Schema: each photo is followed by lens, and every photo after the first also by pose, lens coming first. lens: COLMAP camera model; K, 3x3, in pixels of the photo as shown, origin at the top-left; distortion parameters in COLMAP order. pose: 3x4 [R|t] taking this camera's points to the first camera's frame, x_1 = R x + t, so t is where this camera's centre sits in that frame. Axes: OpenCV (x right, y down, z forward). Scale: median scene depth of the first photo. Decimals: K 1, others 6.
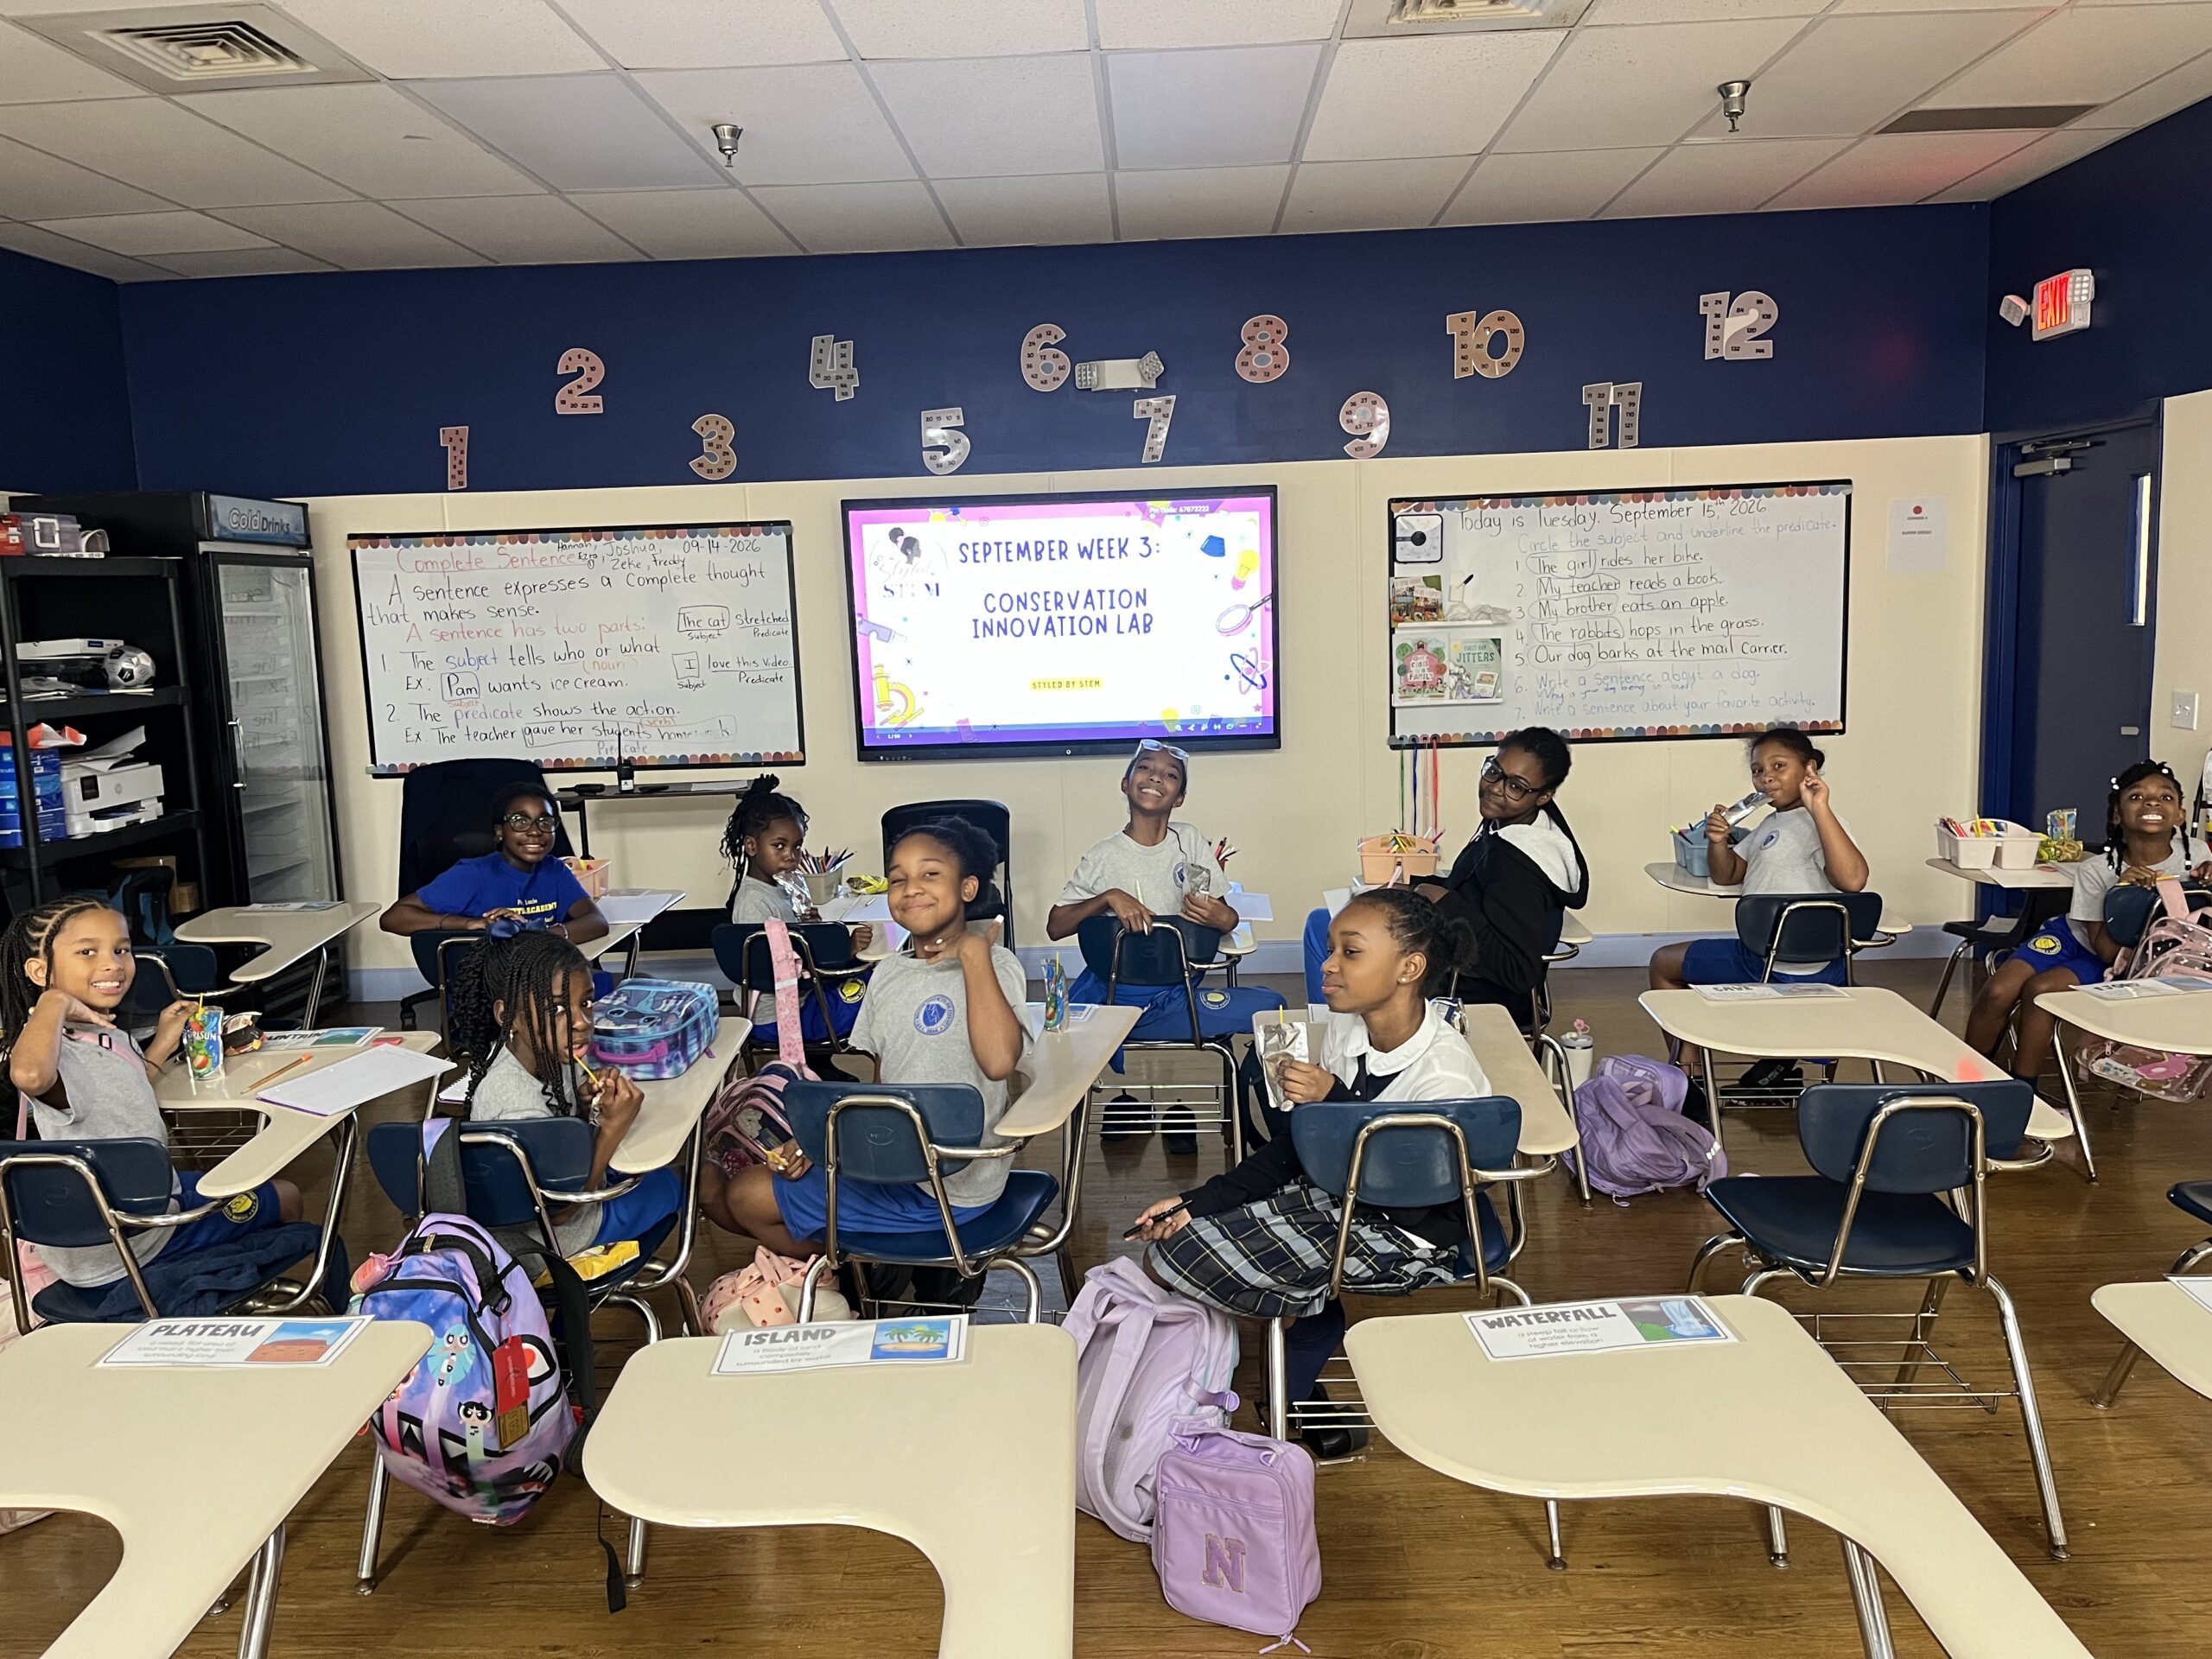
lens RADIAL K [[1672.5, 0, 1123.2], [0, 1672.5, 812.6], [0, 0, 1]] dist [0.042217, -0.070827]
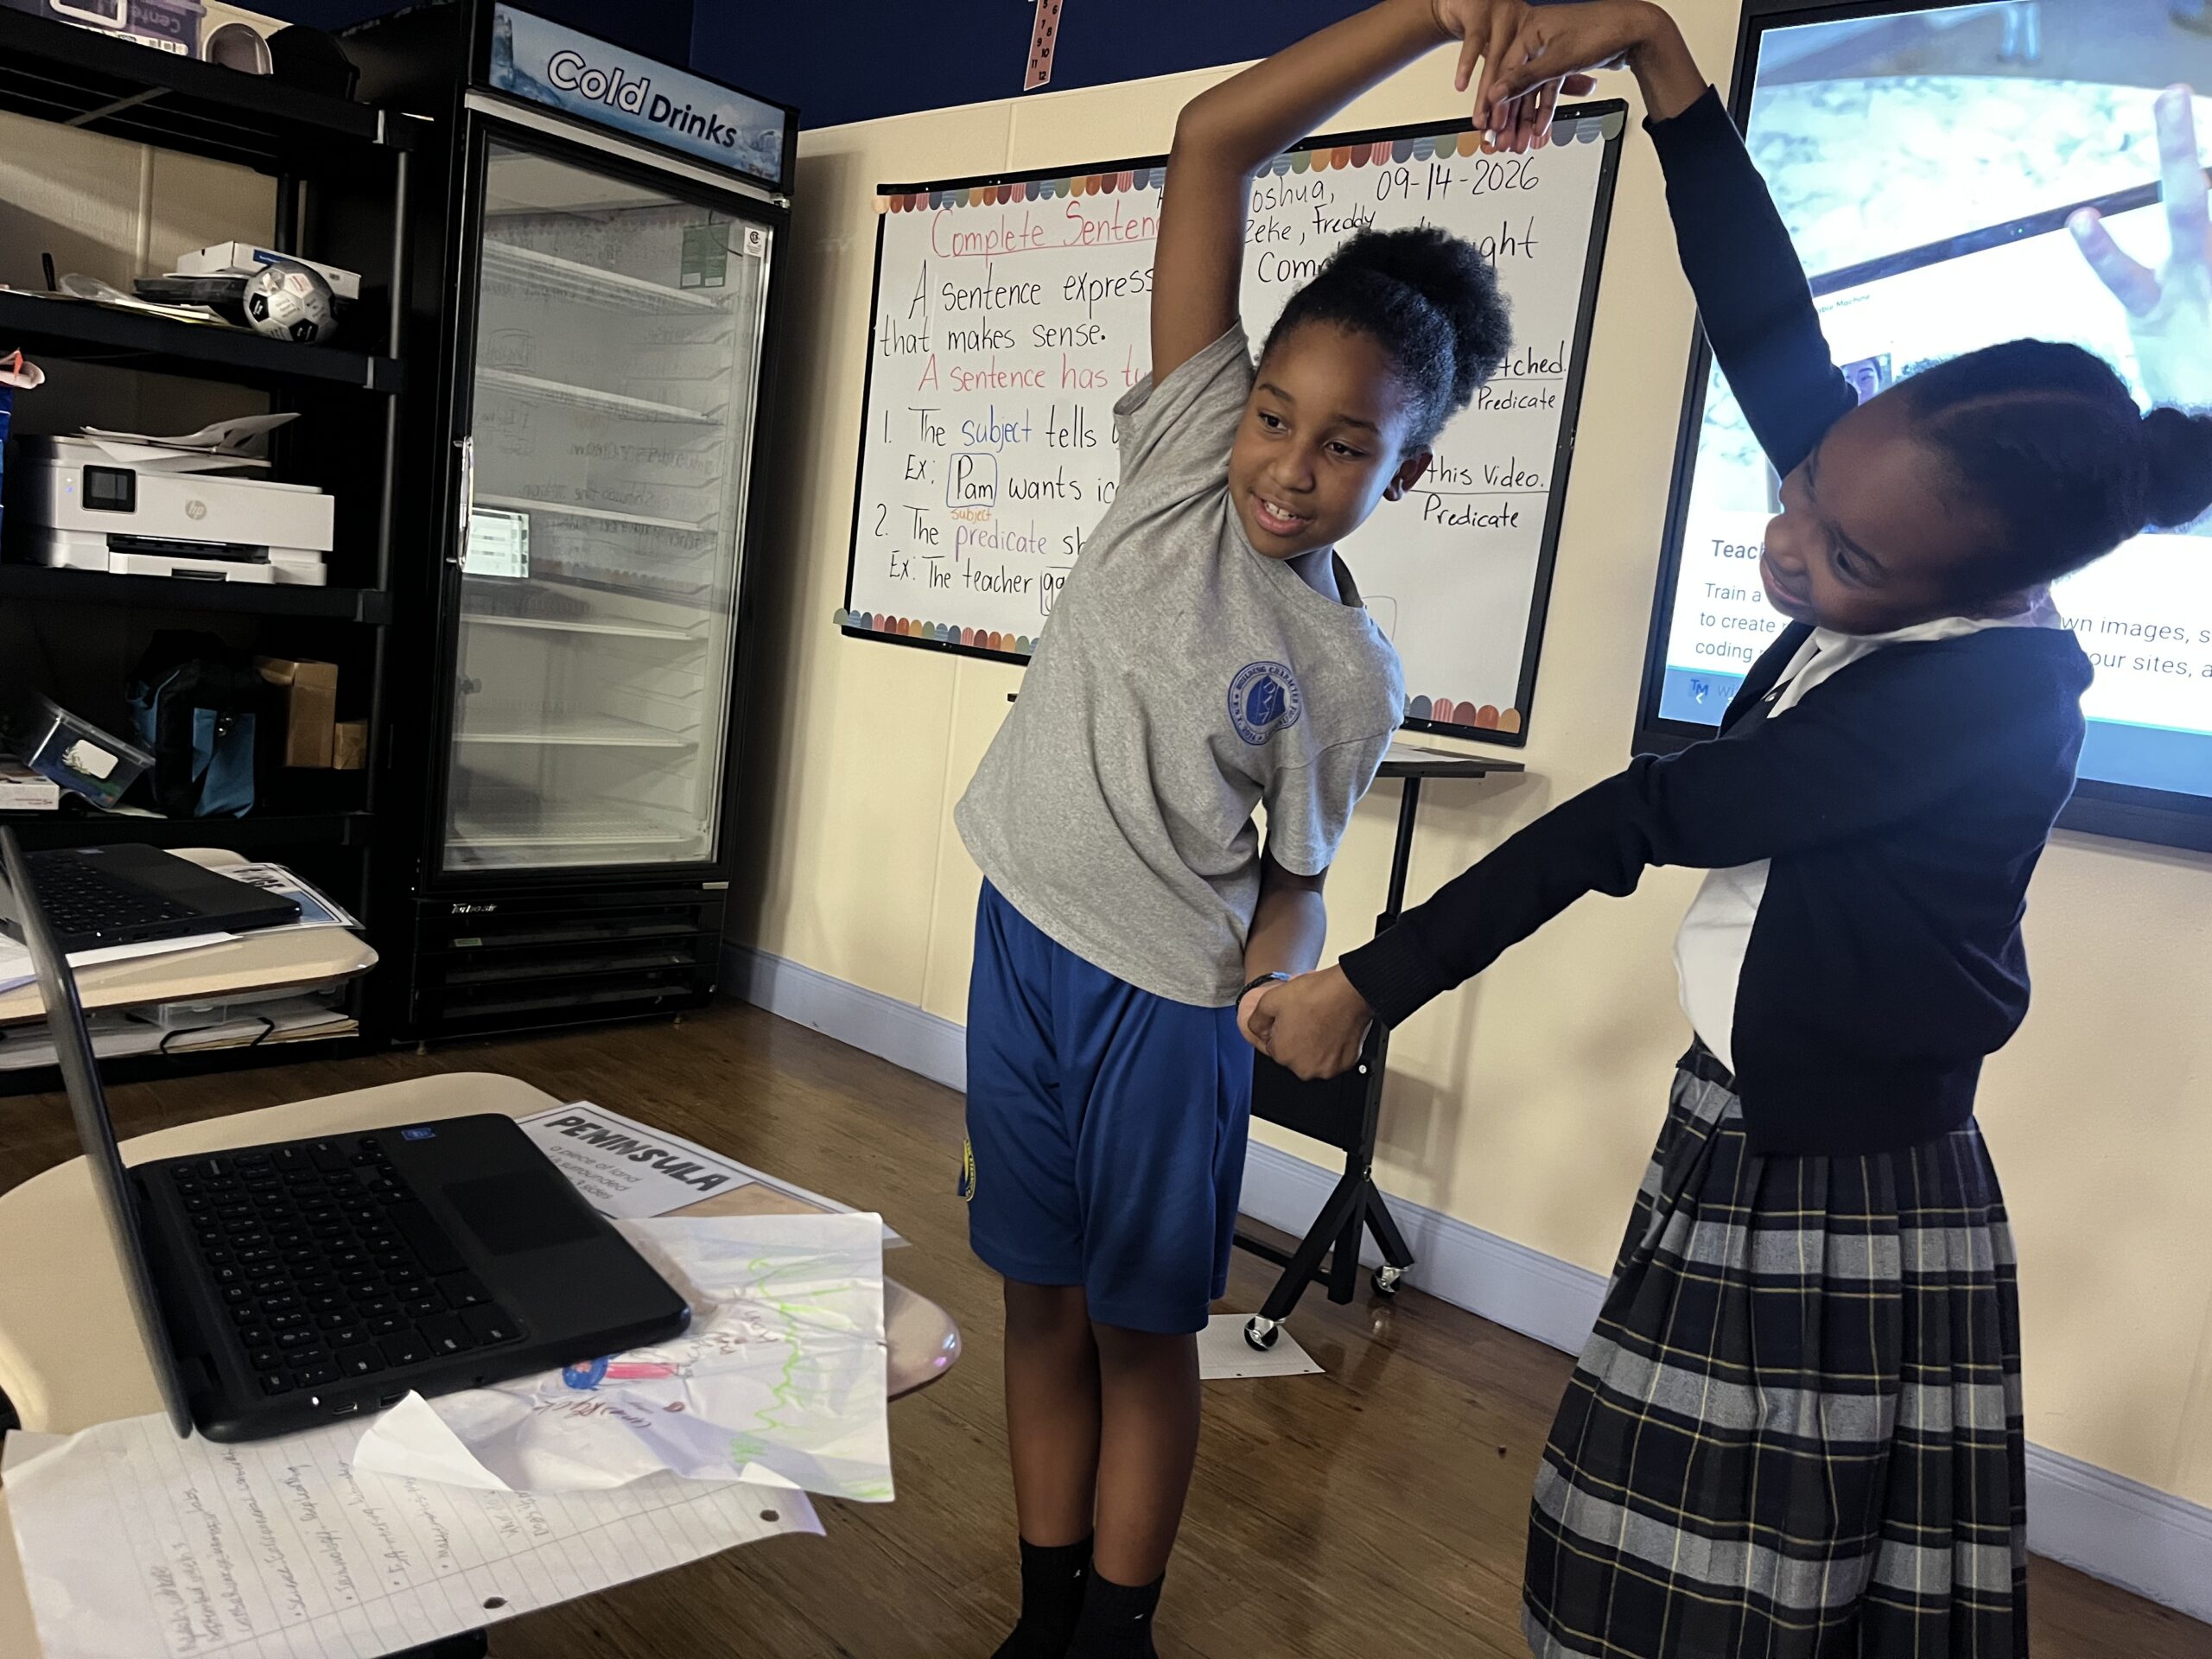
lens RADIAL K [[1672.5, 0, 1126.6], [0, 1672.5, 840.0], [0, 0, 1]] dist [0.042217, -0.070827]
pose [[0.736165, 0.215996, -0.641410, -0.002842], [-0.228028, 0.971454, 0.065425, -0.012326], [0.637232, 0.098096, 0.764403, 0.663929]]
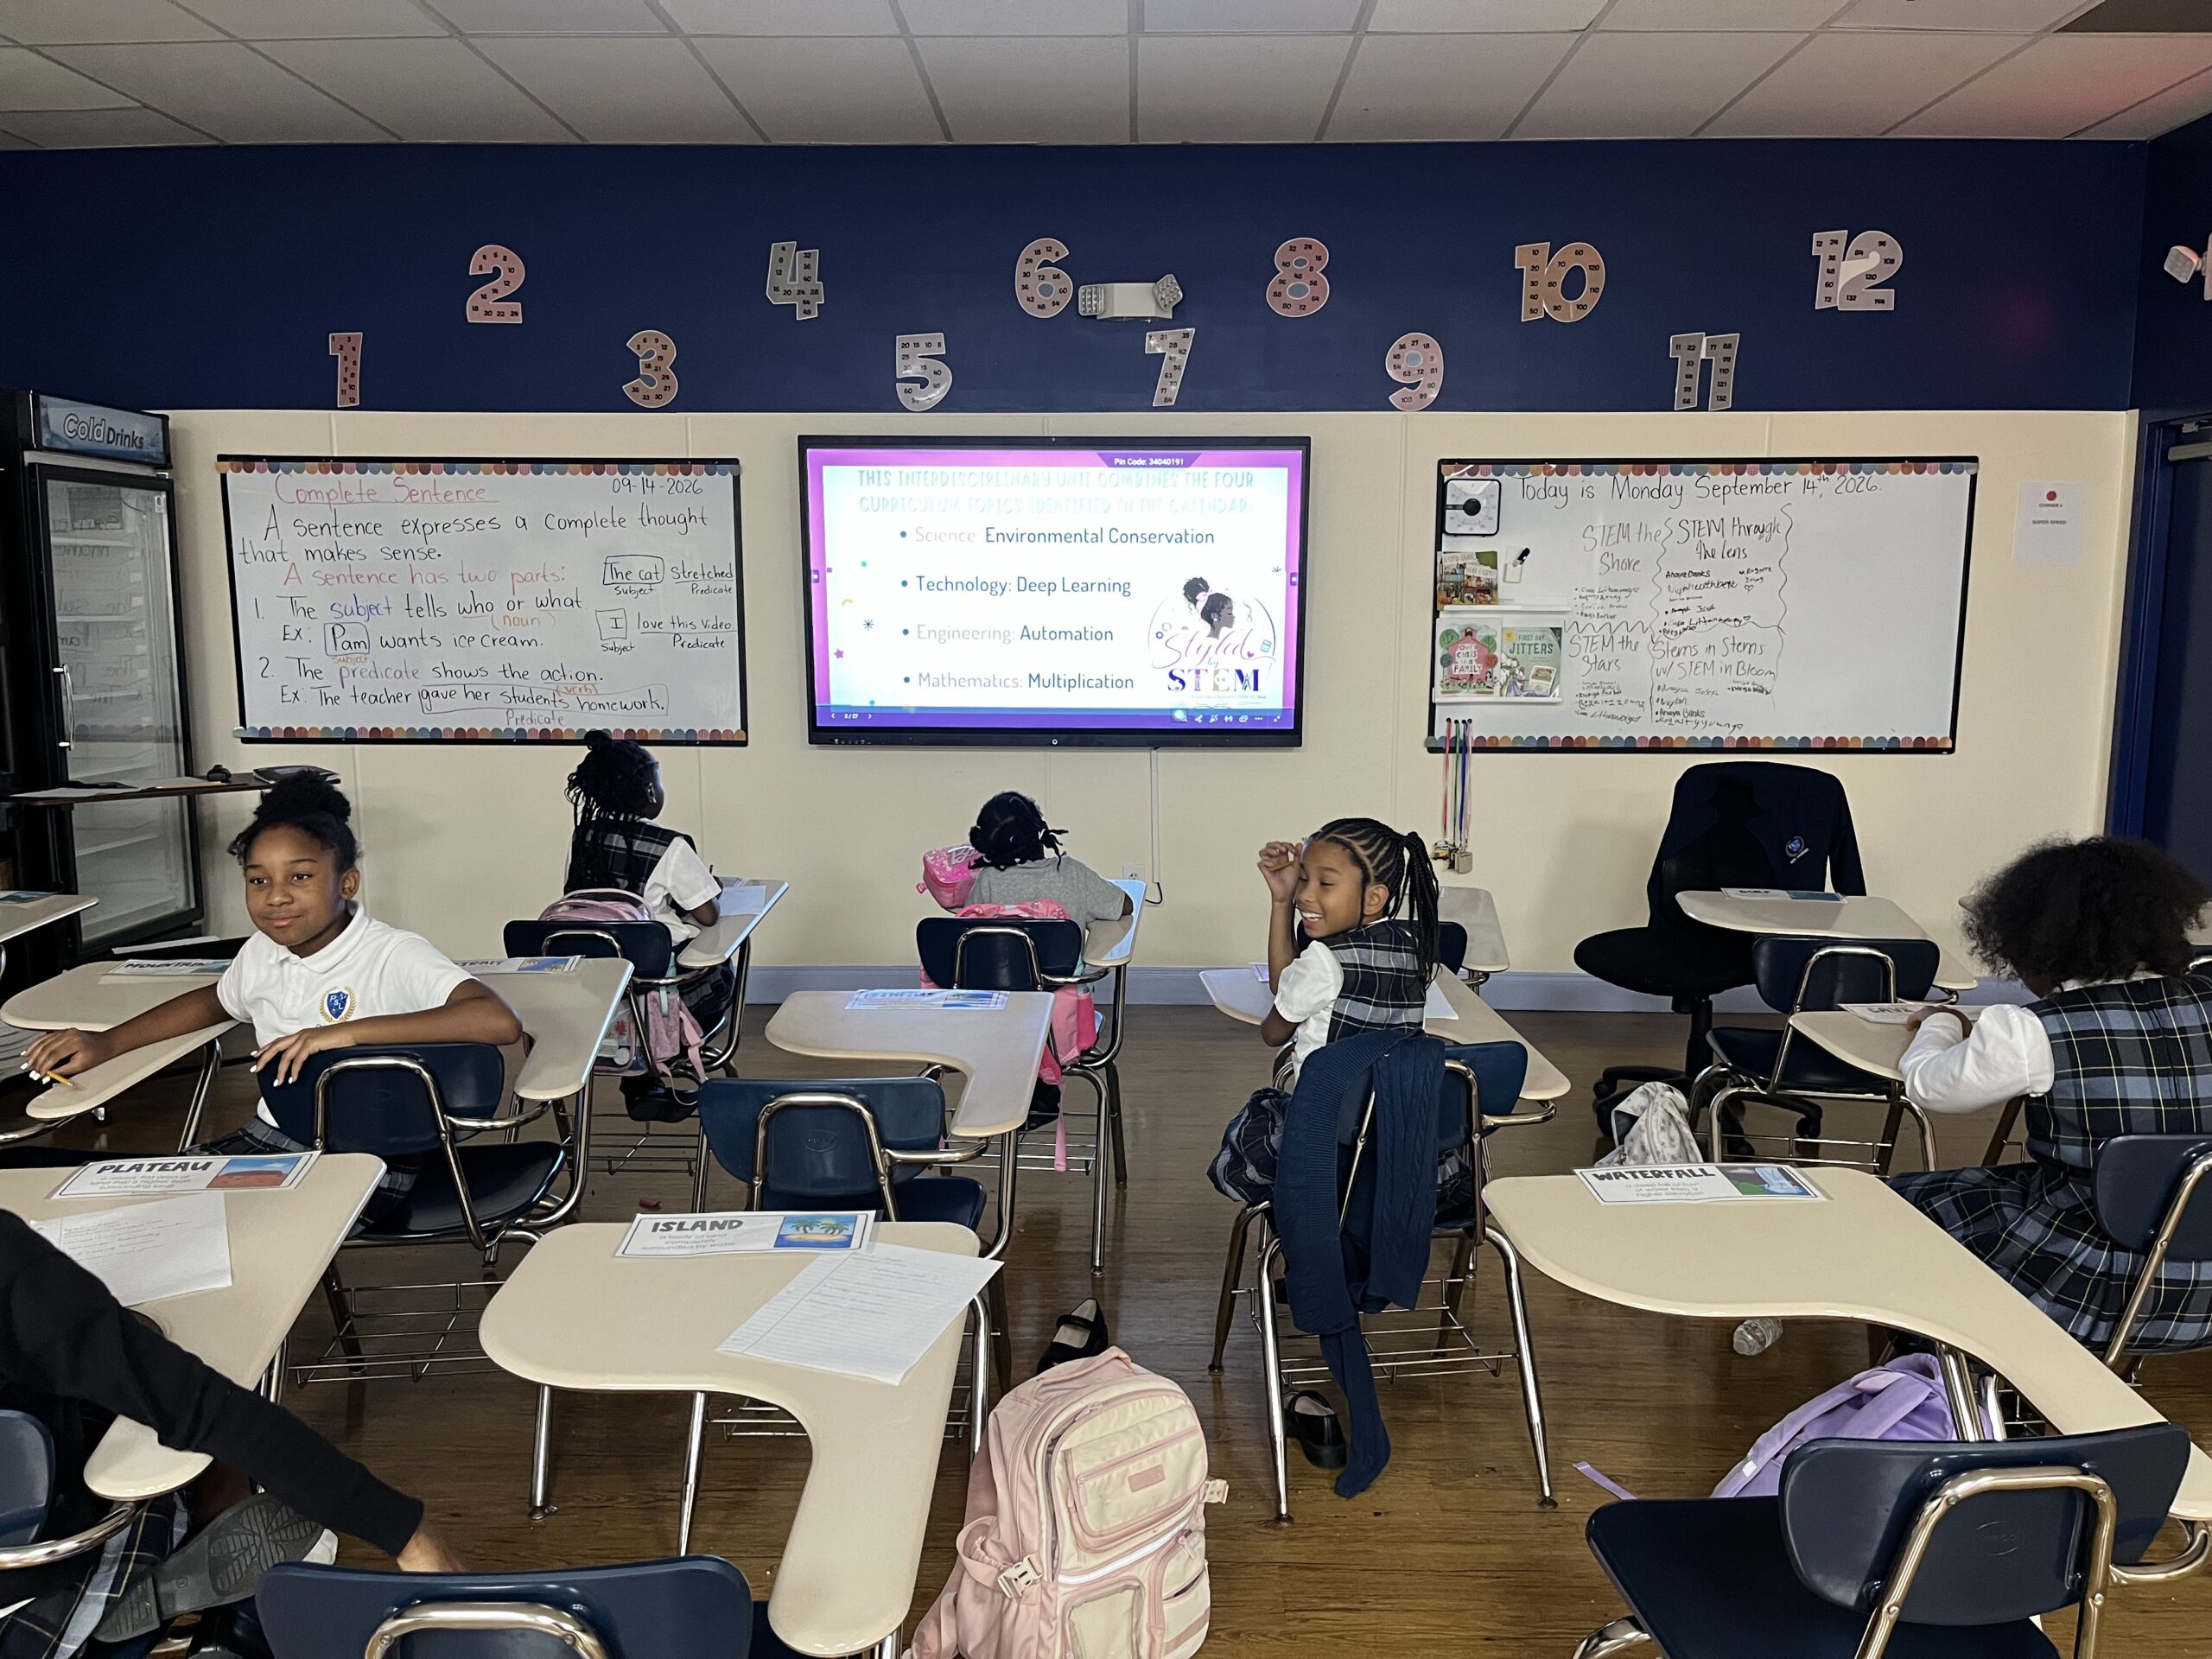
lens RADIAL K [[1672.5, 0, 1109.0], [0, 1672.5, 833.8], [0, 0, 1]] dist [0.042217, -0.070827]
pose [[0.999295, 0.035708, 0.011620, -0.013162], [-0.035870, 0.999258, 0.014046, -0.002121], [-0.011110, -0.014453, 0.999834, 0.142134]]
